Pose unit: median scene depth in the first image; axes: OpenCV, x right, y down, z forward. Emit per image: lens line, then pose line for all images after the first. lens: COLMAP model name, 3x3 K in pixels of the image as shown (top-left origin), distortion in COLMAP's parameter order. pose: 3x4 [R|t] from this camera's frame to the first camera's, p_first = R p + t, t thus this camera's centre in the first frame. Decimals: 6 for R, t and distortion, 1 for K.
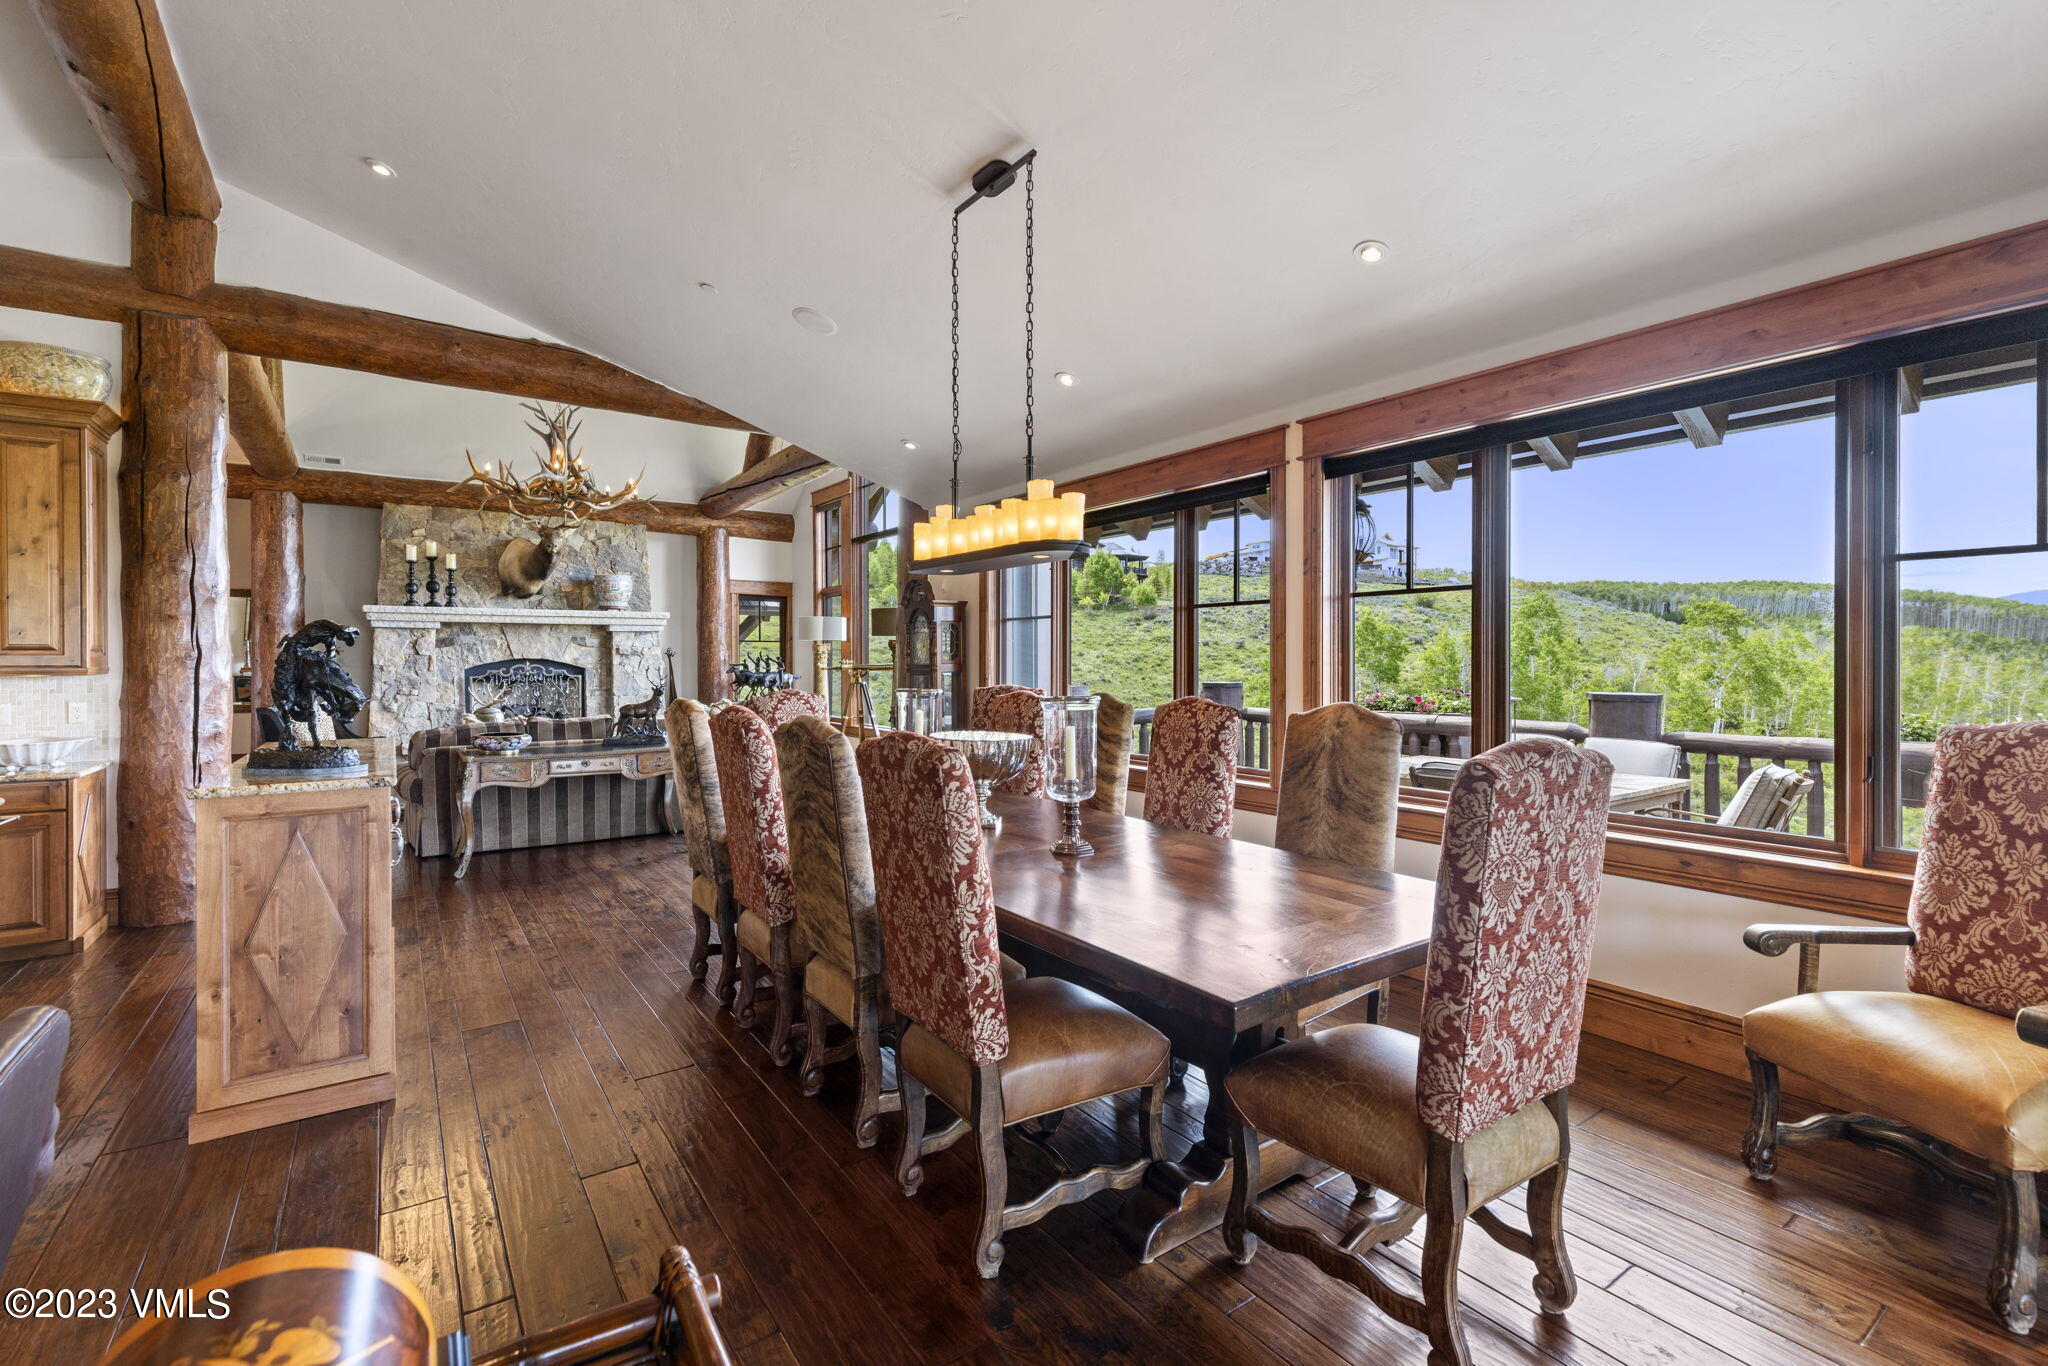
lens RADIAL K [[917.6, 0, 1023.1], [0, 917.6, 663.3], [0, 0, 1]] dist [0.010322, -0.000082]
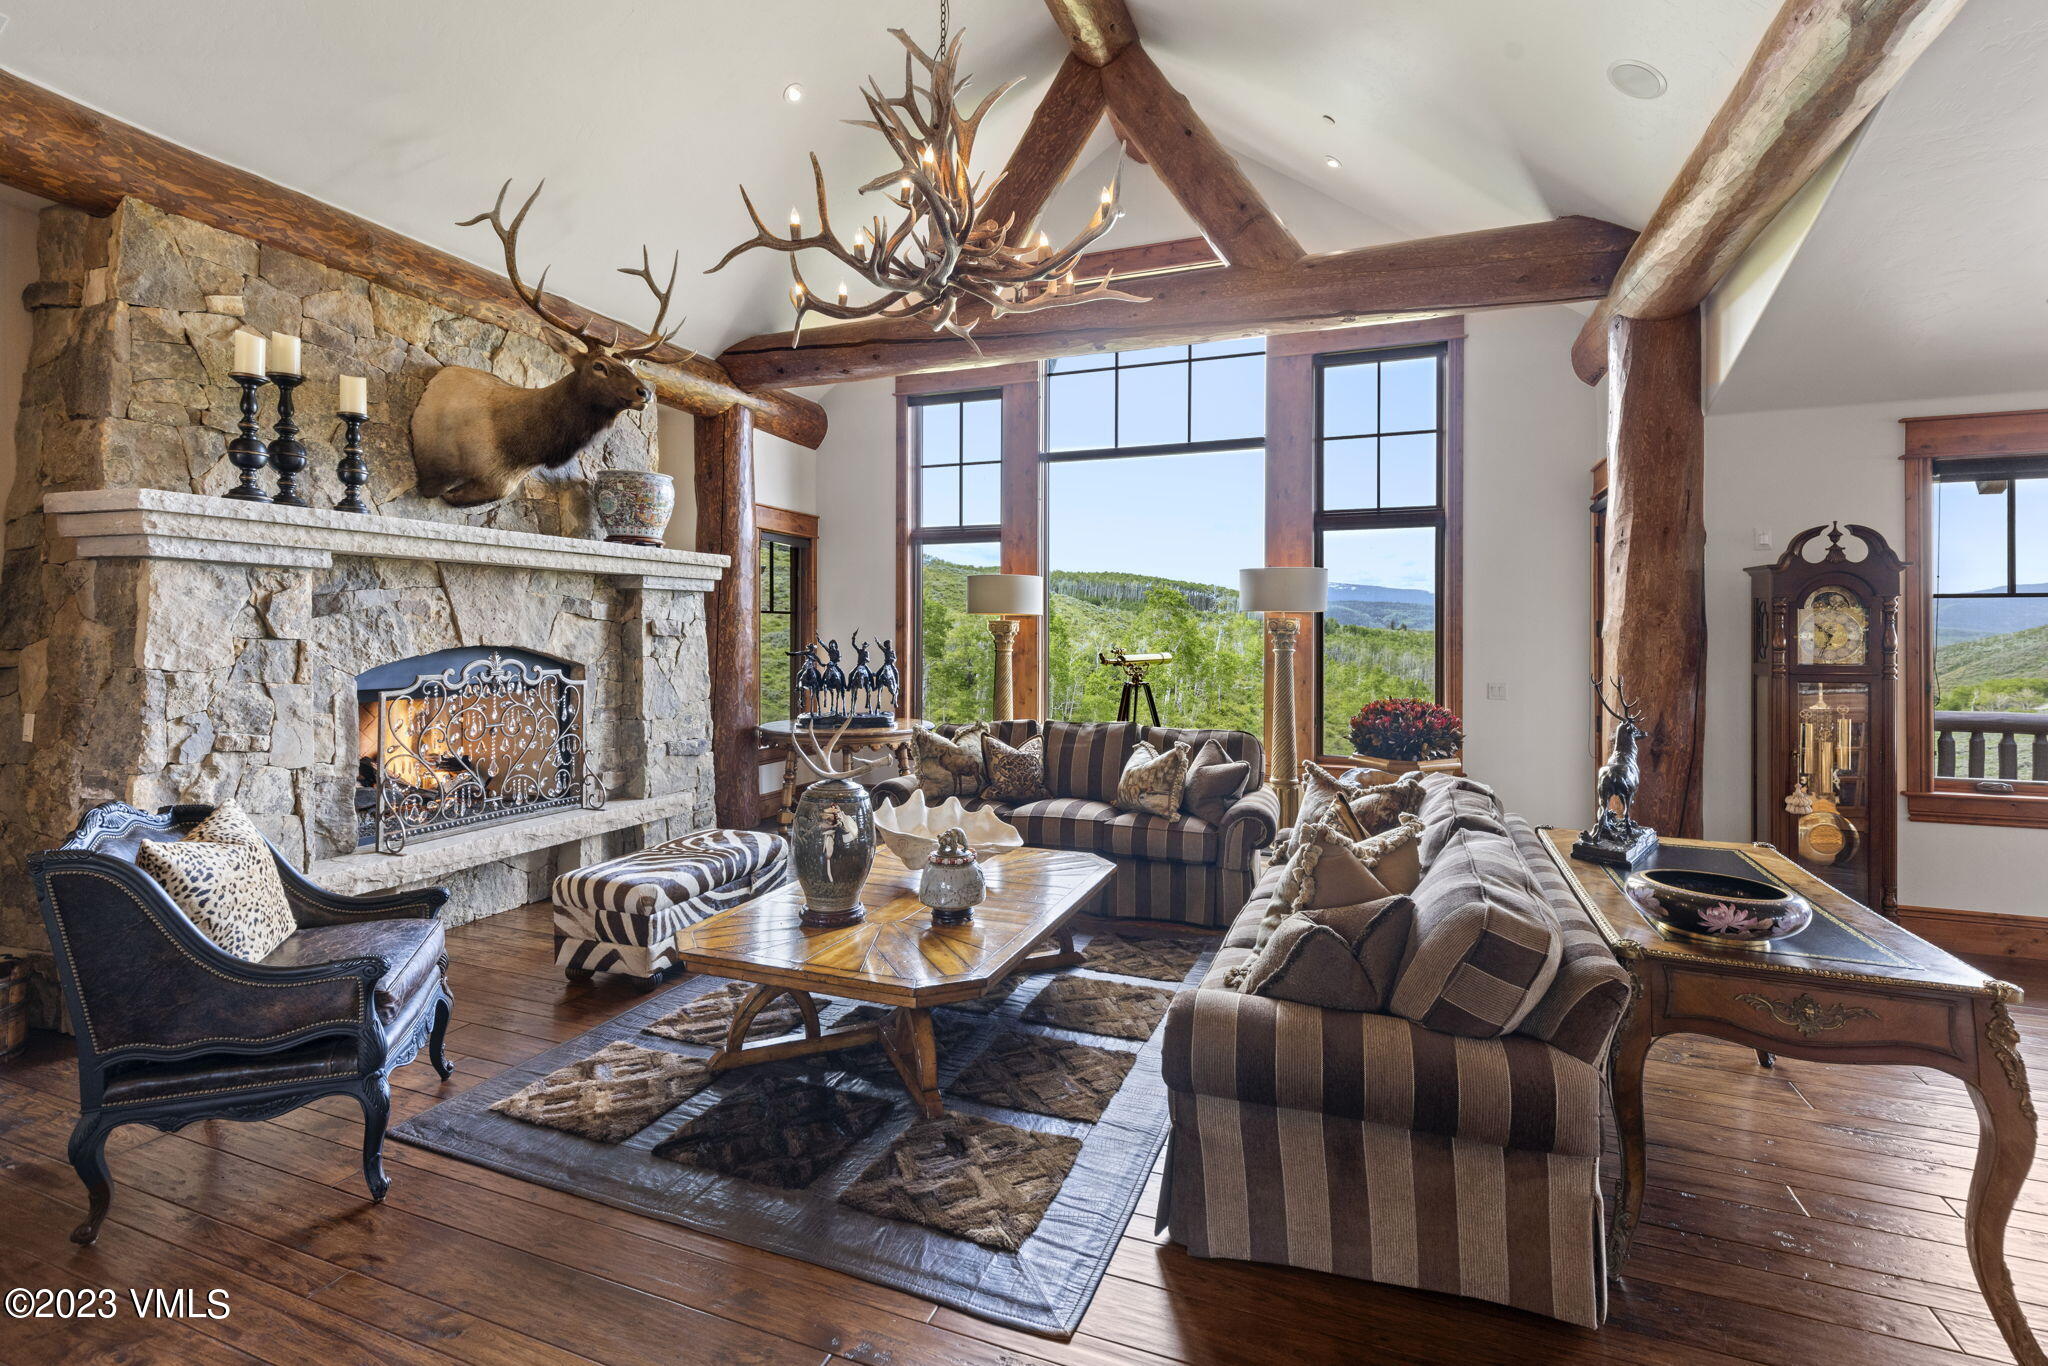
lens RADIAL K [[927.2, 0, 1021.4], [0, 927.2, 630.2], [0, 0, 1]] dist [0.000551, -0.000613]
pose [[0.831469, 0.006518, 0.555534, -0.578364], [-0.002570, 0.999966, -0.007887, -0.009759], [-0.555566, 0.005130, 0.831457, 0.502752]]
